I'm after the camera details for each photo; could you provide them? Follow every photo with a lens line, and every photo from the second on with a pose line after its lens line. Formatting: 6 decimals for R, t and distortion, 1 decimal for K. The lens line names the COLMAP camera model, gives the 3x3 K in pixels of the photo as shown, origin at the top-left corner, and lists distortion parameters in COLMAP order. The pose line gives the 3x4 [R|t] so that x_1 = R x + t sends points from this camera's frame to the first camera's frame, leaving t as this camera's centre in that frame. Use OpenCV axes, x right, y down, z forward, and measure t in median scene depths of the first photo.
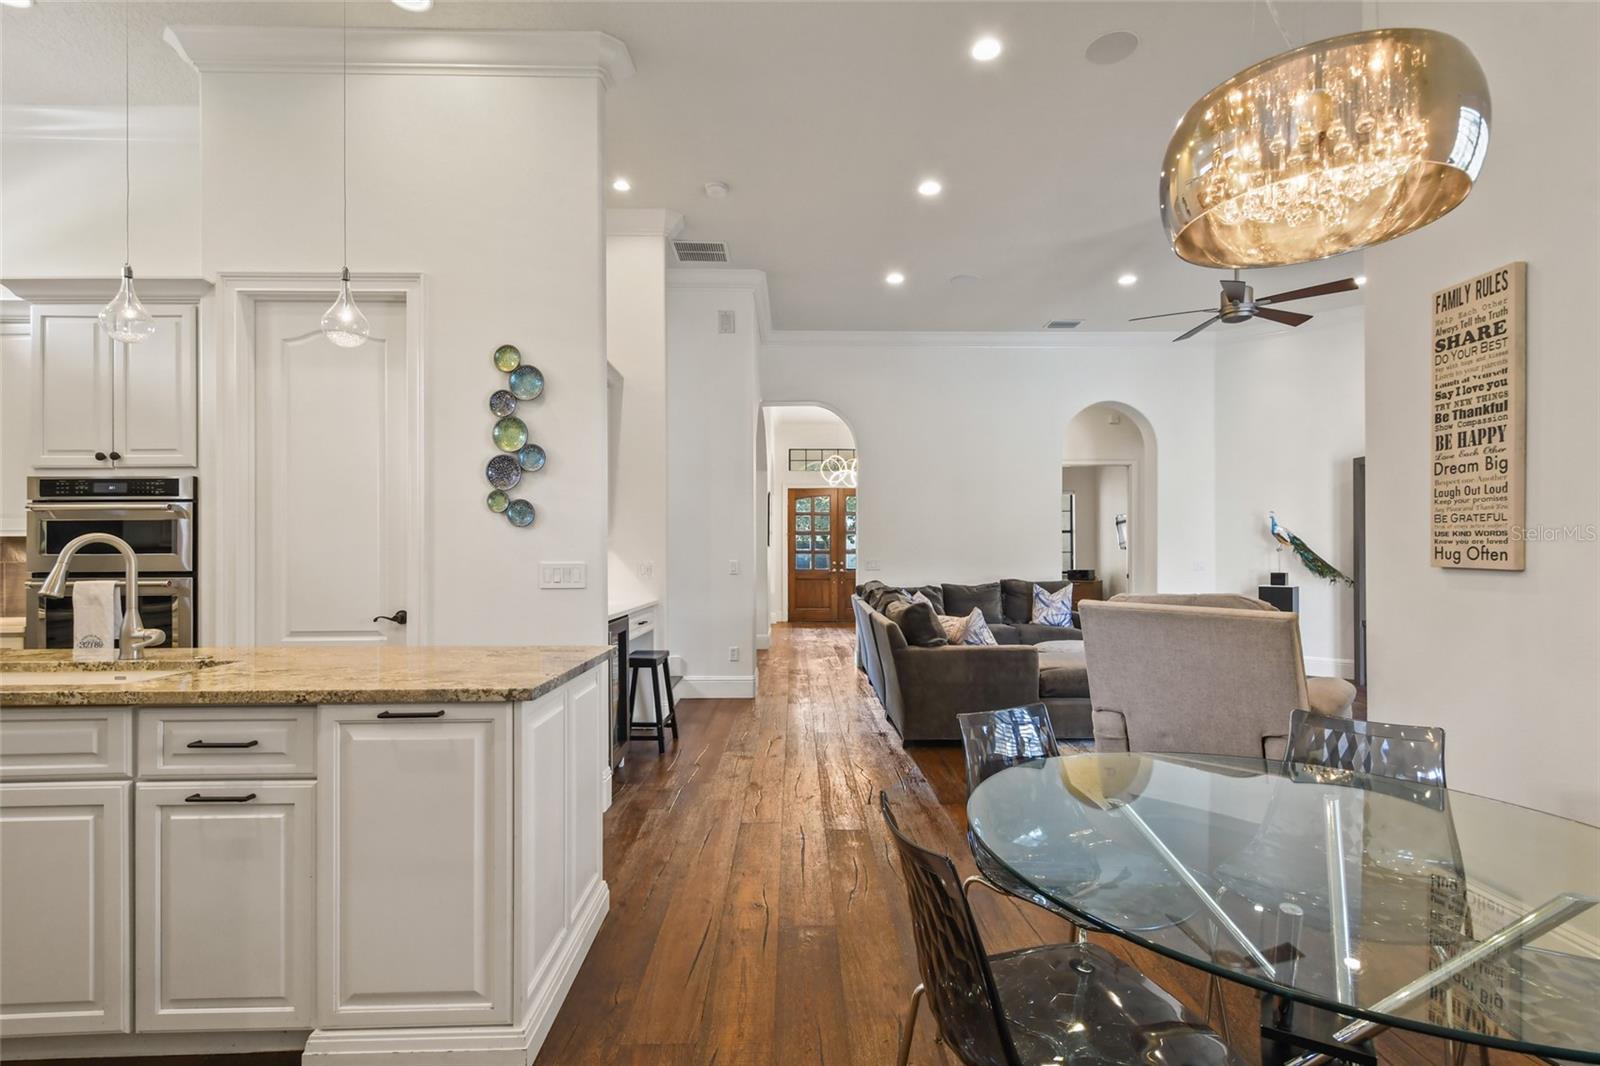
lens RADIAL K [[766.6, 0, 804.5], [0, 766.6, 556.0], [0, 0, 1]] dist [0.007999, -0.002278]
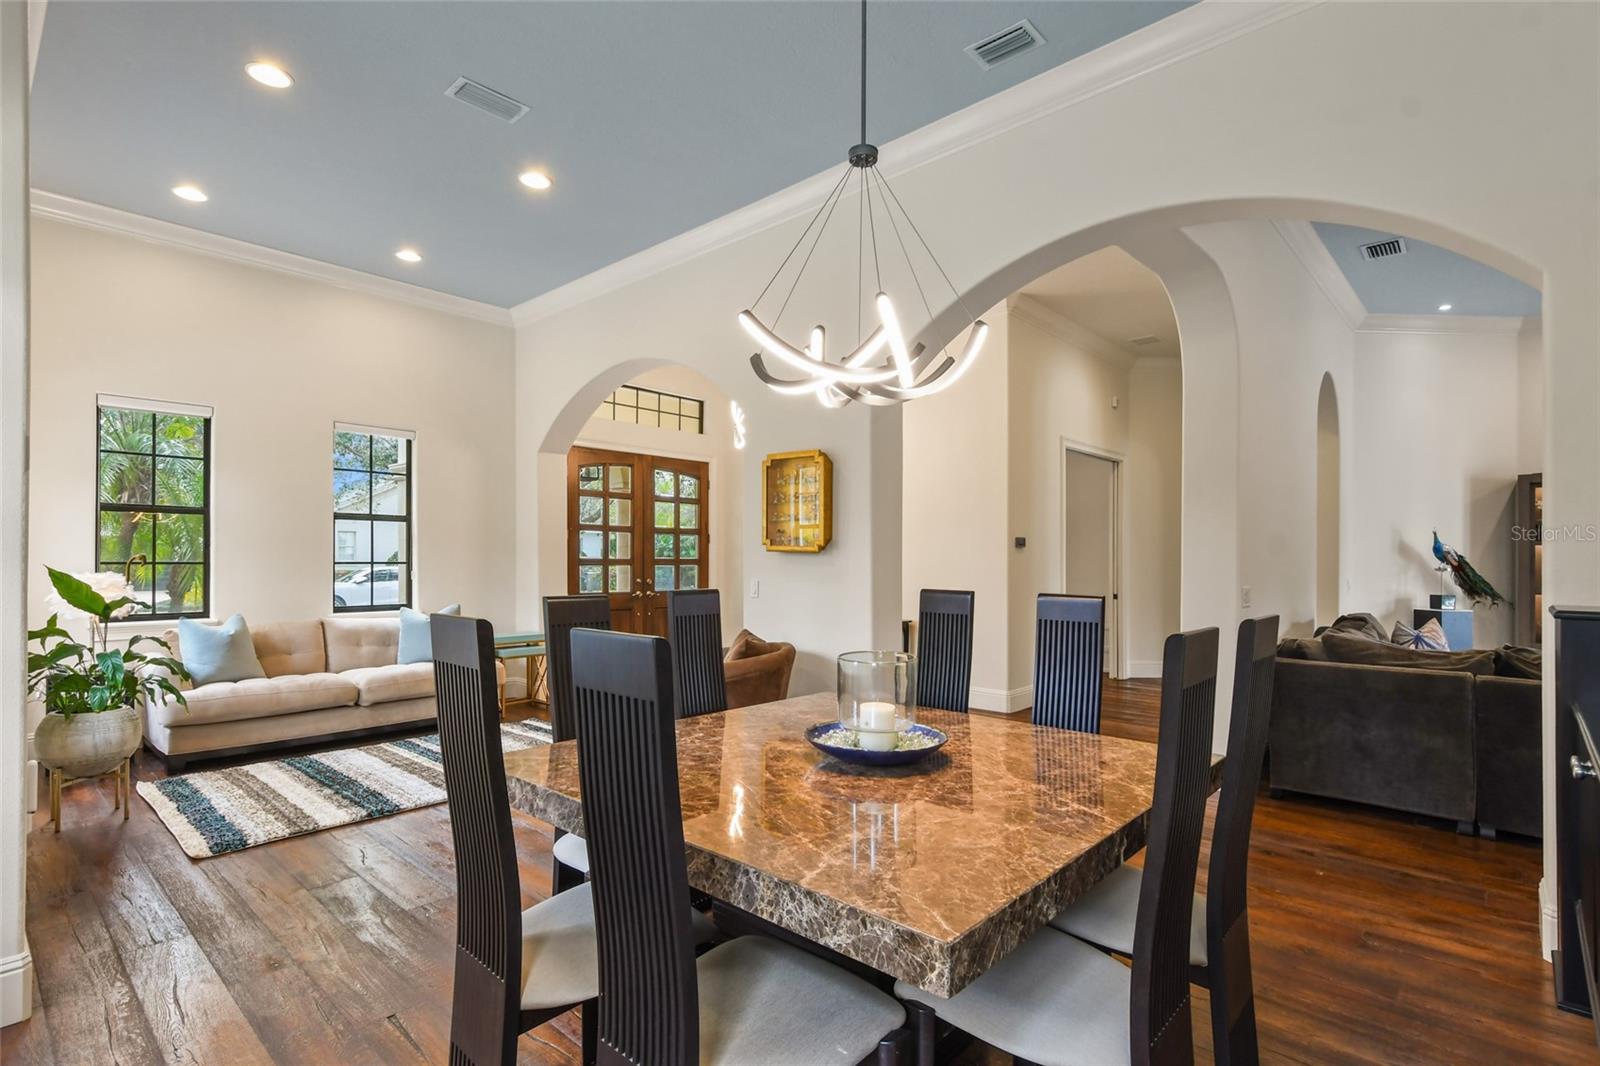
lens RADIAL K [[766.6, 0, 804.4], [0, 766.6, 556.6], [0, 0, 1]] dist [0.007999, -0.002278]
pose [[0.685797, 0.008741, 0.727740, -0.299590], [-0.007176, 0.999960, -0.005249, -0.007108], [-0.727758, -0.001623, 0.685833, 0.507376]]
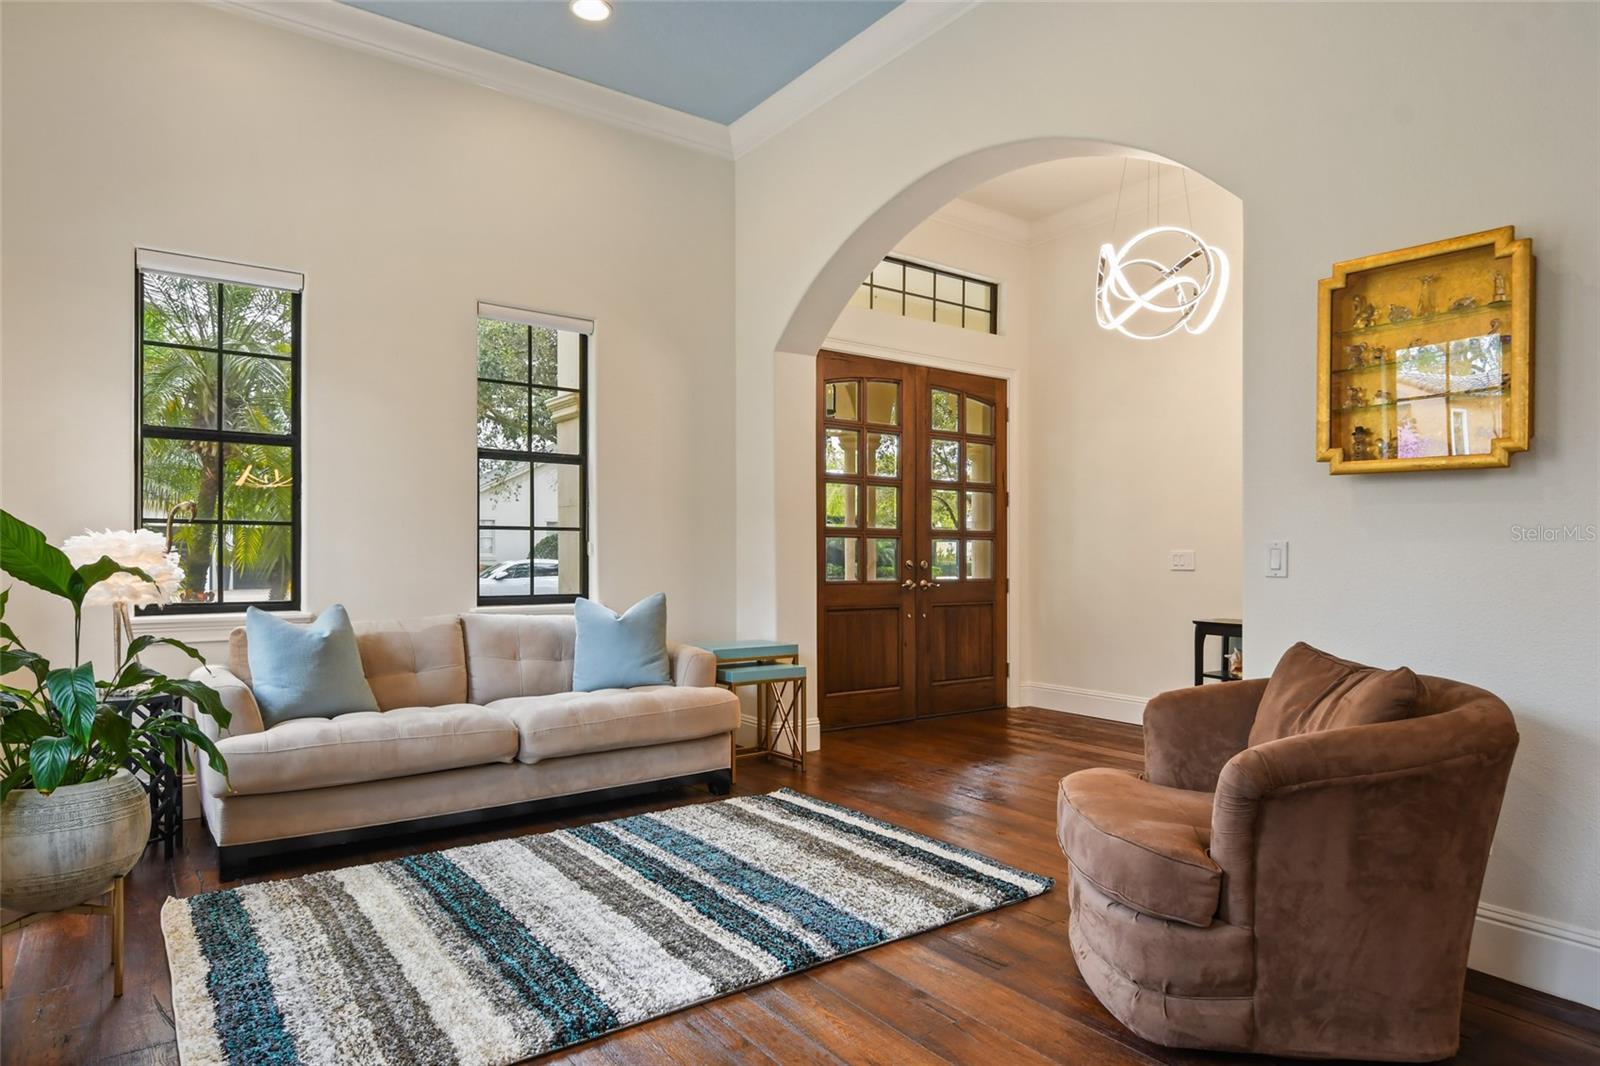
lens RADIAL K [[938.3, 0, 804.3], [0, 938.3, 546.3], [0, 0, 1]] dist [0.007972, 0.000951]
pose [[0.820450, 0.010260, 0.571627, -0.262019], [-0.004814, 0.999927, -0.011039, 0.006139], [-0.571698, 0.006305, 0.820440, 0.656315]]
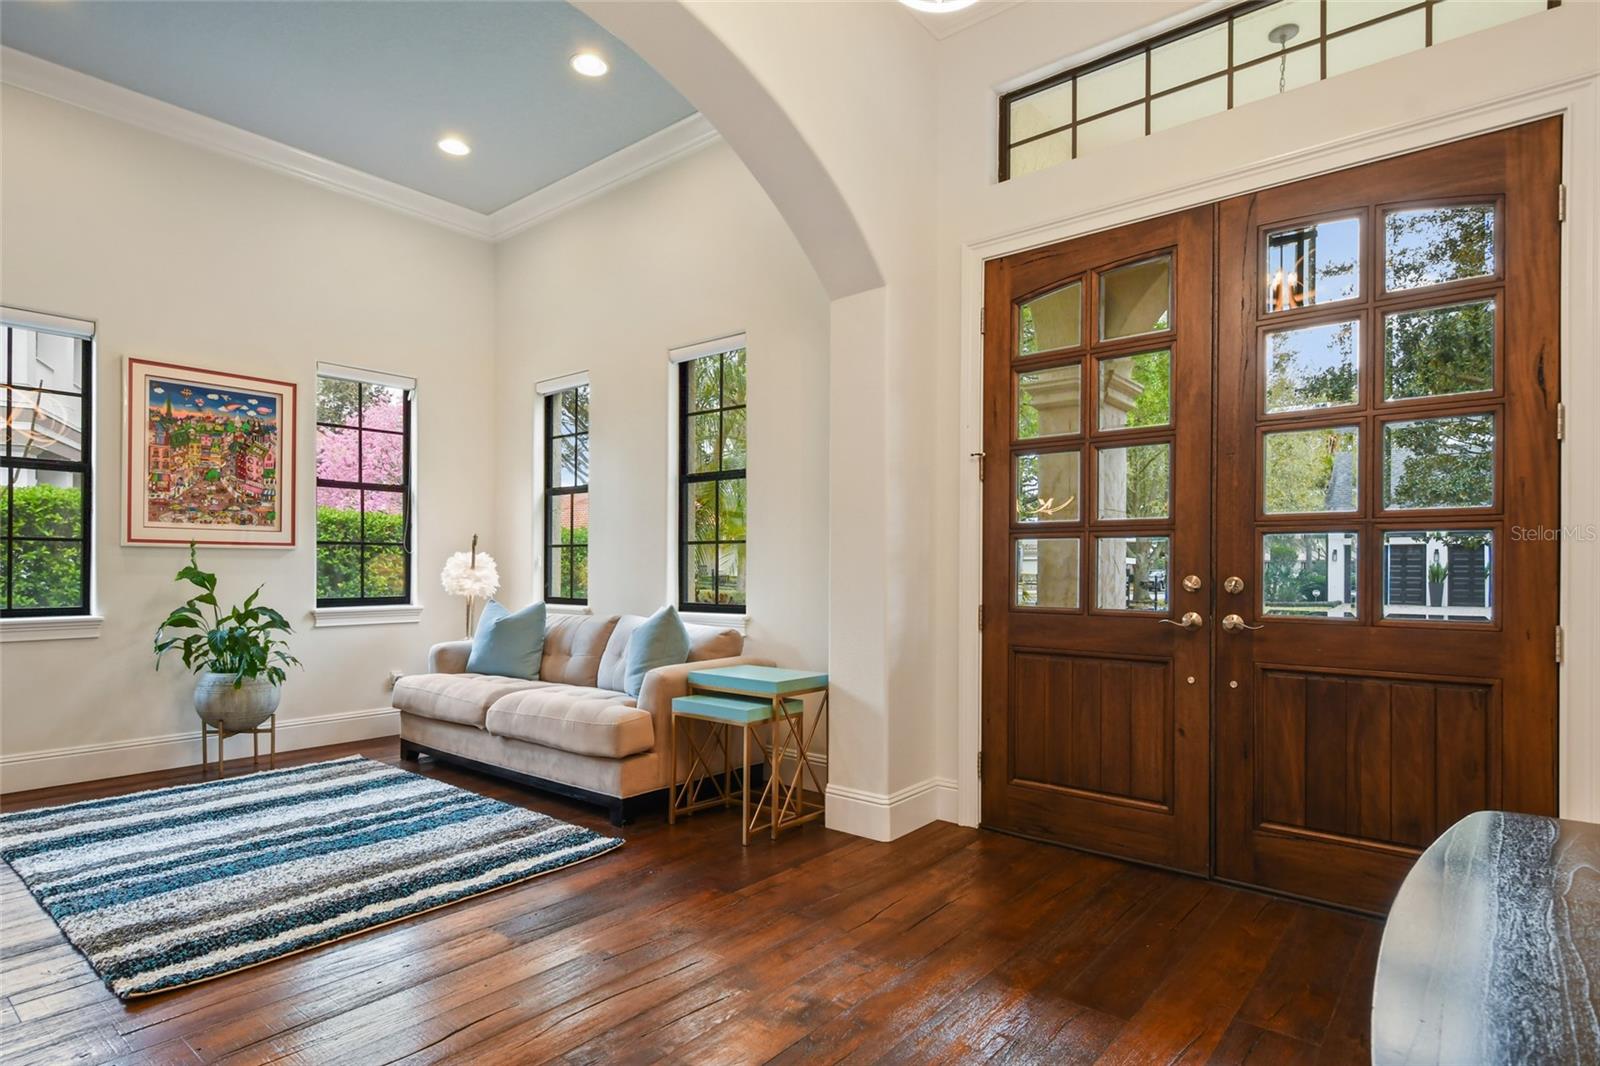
lens RADIAL K [[823.6, 0, 810.5], [0, 823.6, 570.1], [0, 0, 1]] dist [0.003364, -0.002742]
pose [[0.763932, 0.008423, -0.645241, 0.100760], [-0.004044, 0.999958, 0.008266, 0.004714], [0.645284, -0.003706, 0.763934, 0.772845]]
